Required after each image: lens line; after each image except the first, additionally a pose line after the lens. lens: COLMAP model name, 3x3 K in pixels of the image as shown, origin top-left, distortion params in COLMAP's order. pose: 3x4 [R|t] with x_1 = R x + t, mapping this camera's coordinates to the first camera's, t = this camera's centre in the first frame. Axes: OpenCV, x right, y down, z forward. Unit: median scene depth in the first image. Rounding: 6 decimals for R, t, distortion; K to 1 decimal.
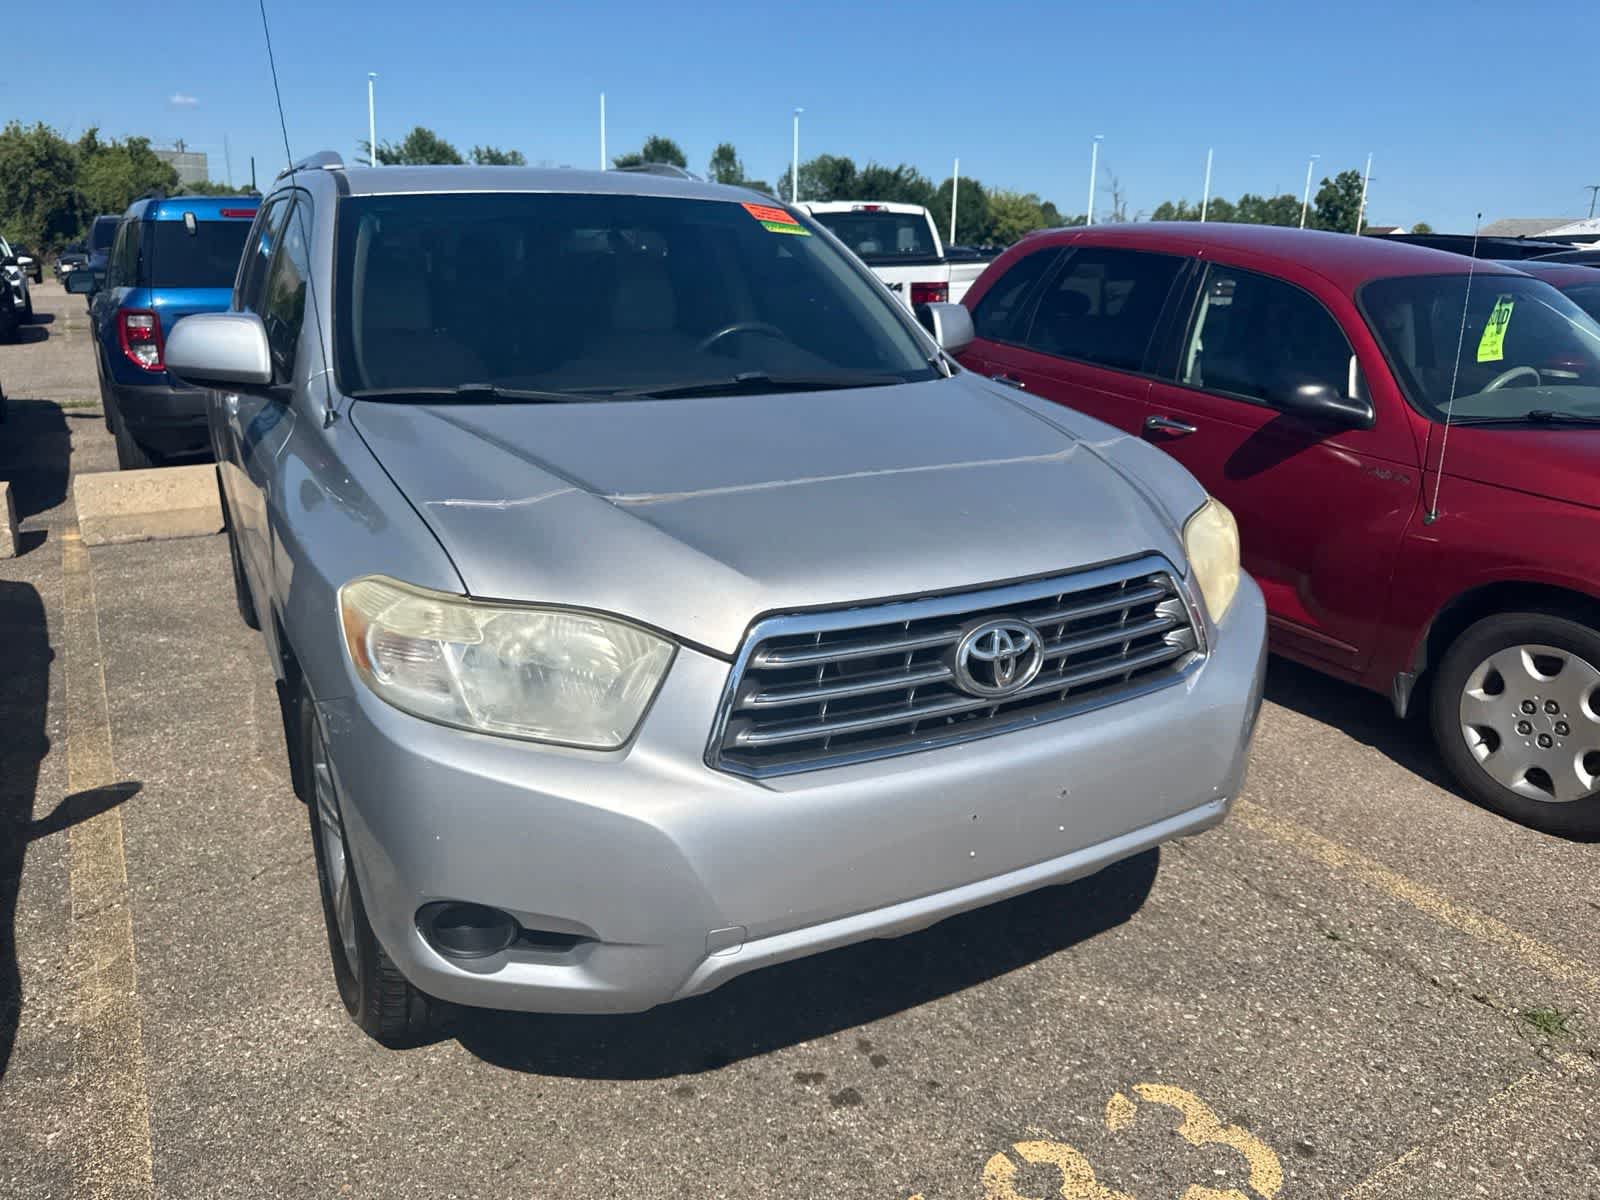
lens RADIAL K [[1151.4, 0, 811.3], [0, 1151.4, 606.5], [0, 0, 1]] dist [0.009200, -0.013540]
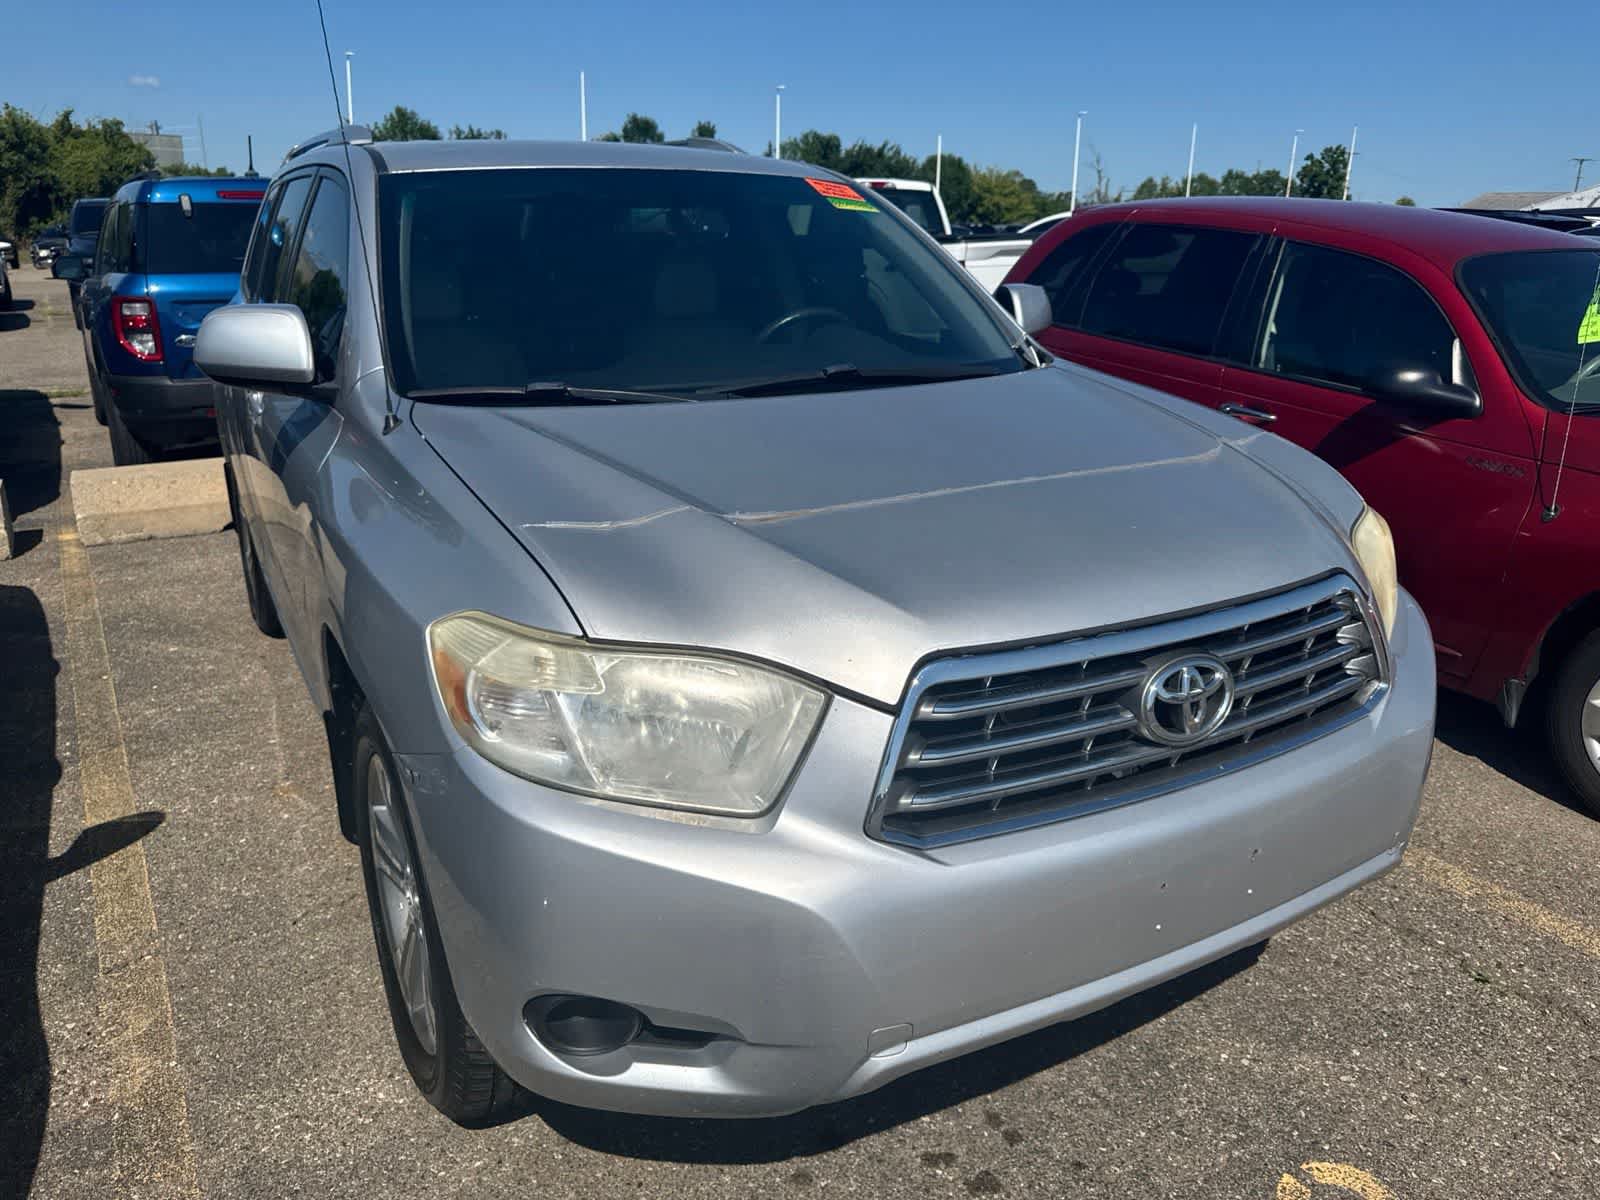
lens RADIAL K [[1151.4, 0, 799.6], [0, 1151.4, 604.5], [0, 0, 1]] dist [0.009200, -0.013540]
pose [[0.999953, -0.008695, 0.004290, -0.093632], [0.008630, 0.999849, 0.015063, -0.030464], [-0.004420, -0.015026, 0.999877, 0.095831]]
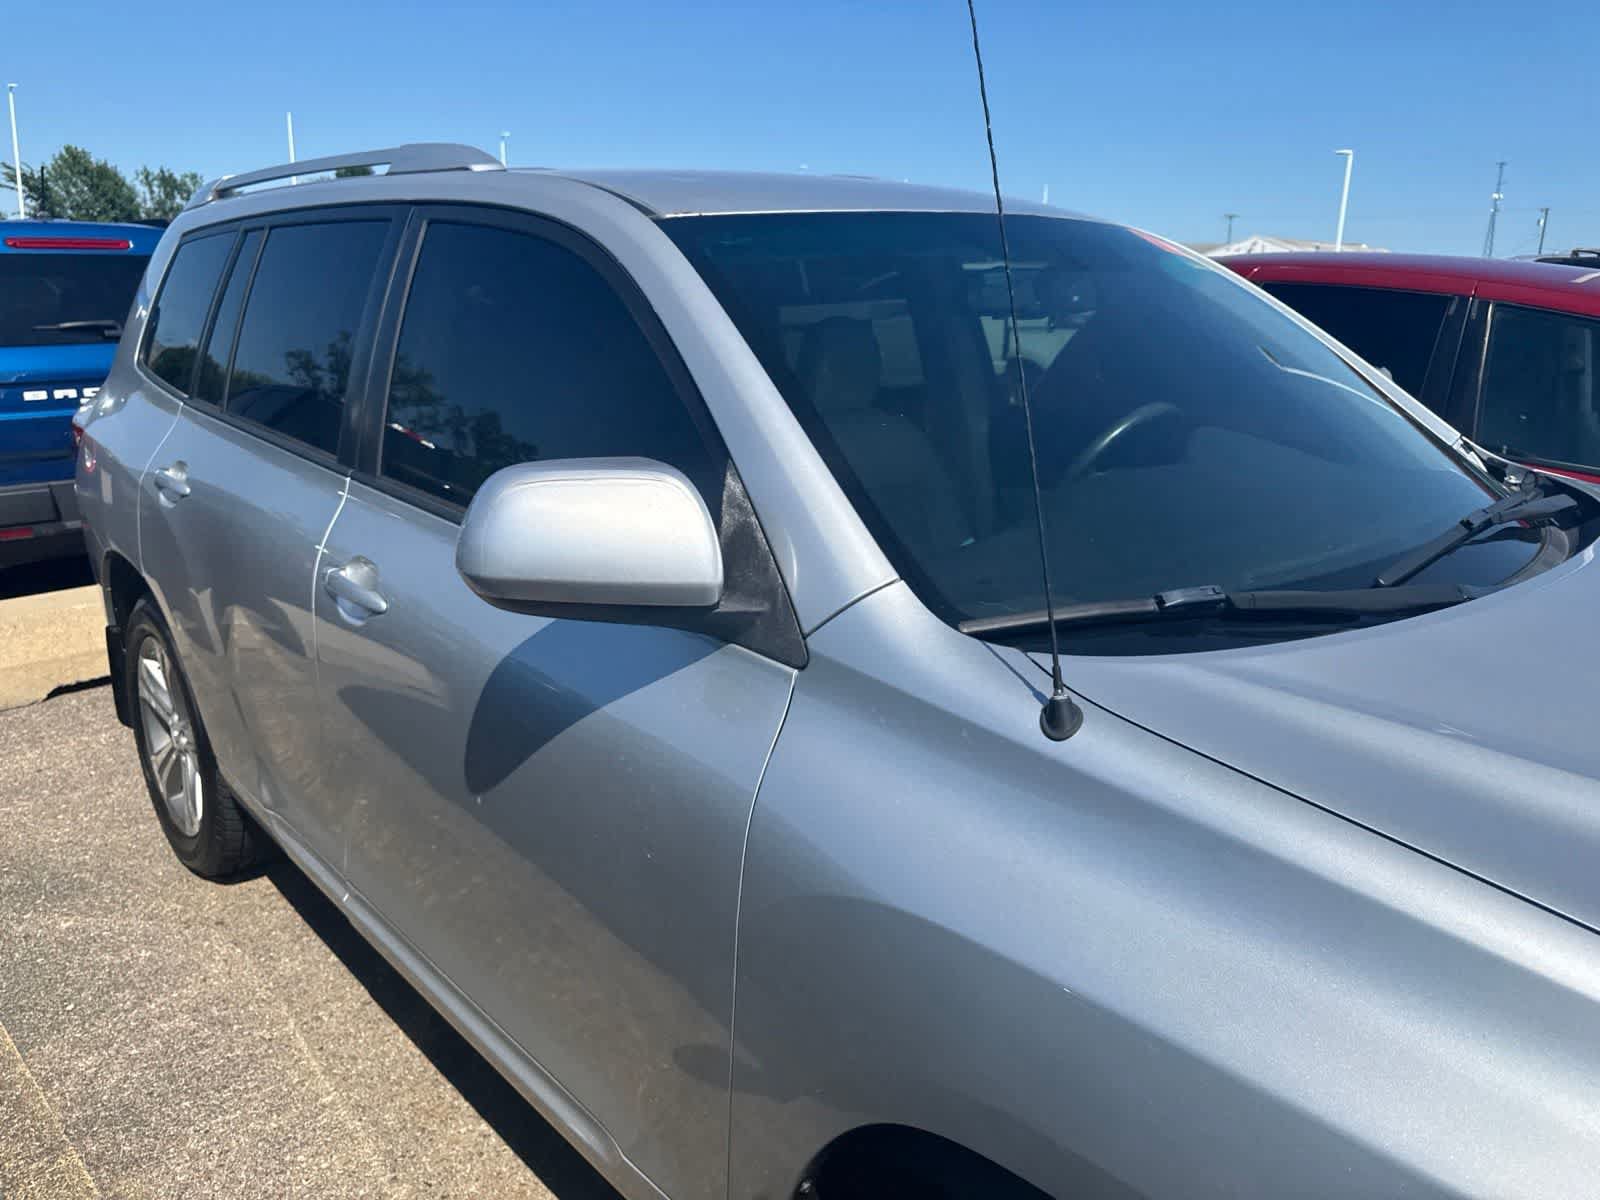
lens RADIAL K [[1151.4, 0, 793.8], [0, 1151.4, 593.3], [0, 0, 1]] dist [0.009200, -0.013540]
pose [[0.972178, -0.069911, 0.223568, -0.540653], [0.076878, 0.996784, -0.022602, -0.183701], [-0.221269, 0.039161, 0.974426, 0.528674]]
